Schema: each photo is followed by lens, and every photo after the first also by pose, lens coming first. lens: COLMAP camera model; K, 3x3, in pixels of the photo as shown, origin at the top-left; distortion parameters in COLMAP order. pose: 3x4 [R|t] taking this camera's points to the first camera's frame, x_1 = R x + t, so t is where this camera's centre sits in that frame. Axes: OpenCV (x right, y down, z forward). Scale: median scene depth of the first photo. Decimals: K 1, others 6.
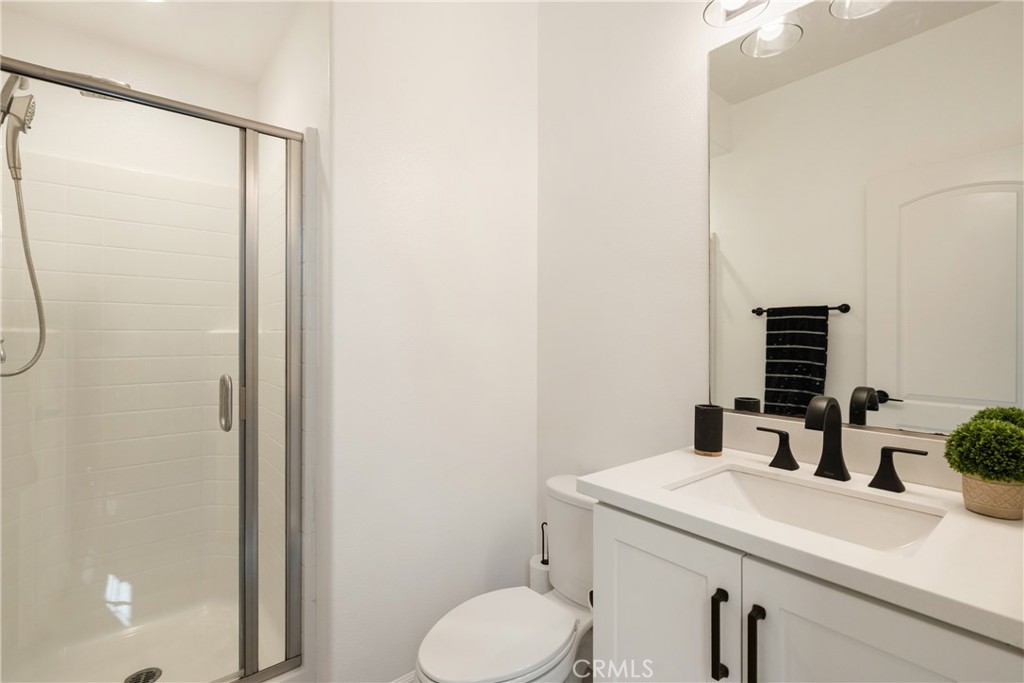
lens RADIAL K [[467.0, 0, 506.8], [0, 467.0, 337.0], [0, 0, 1]] dist [-0.001912, -0.000378]
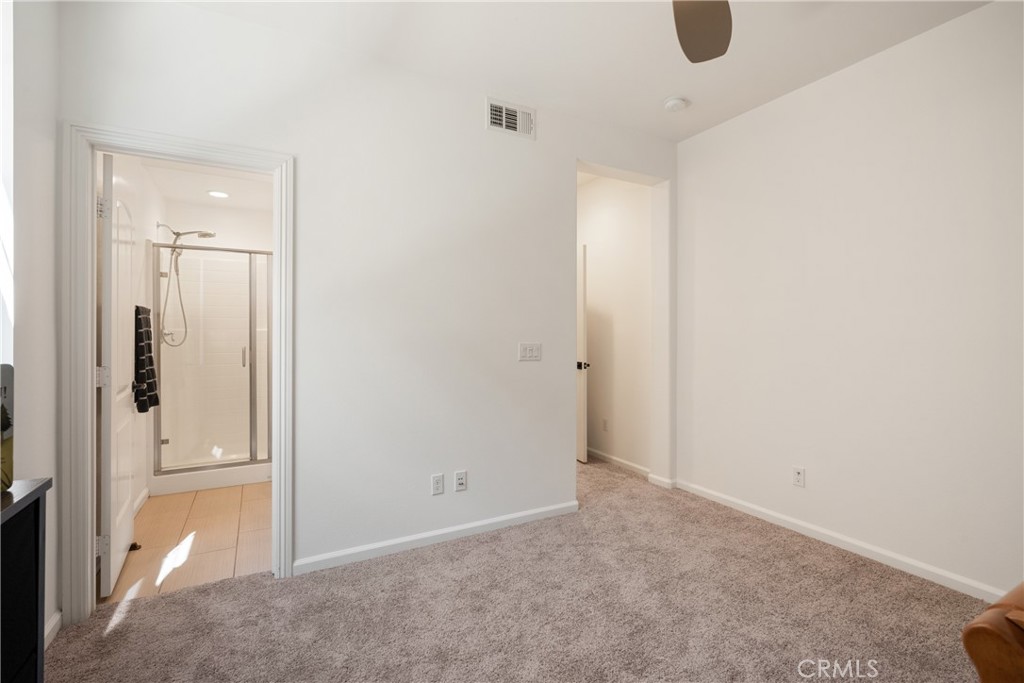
lens RADIAL K [[468.7, 0, 509.3], [0, 468.7, 331.6], [0, 0, 1]] dist [0.000998, 0.000391]
pose [[0.982224, -0.002596, -0.187695, 1.313523], [0.002546, 0.999997, -0.000506, 0.002019], [0.187696, 0.000019, 0.982227, -1.277343]]
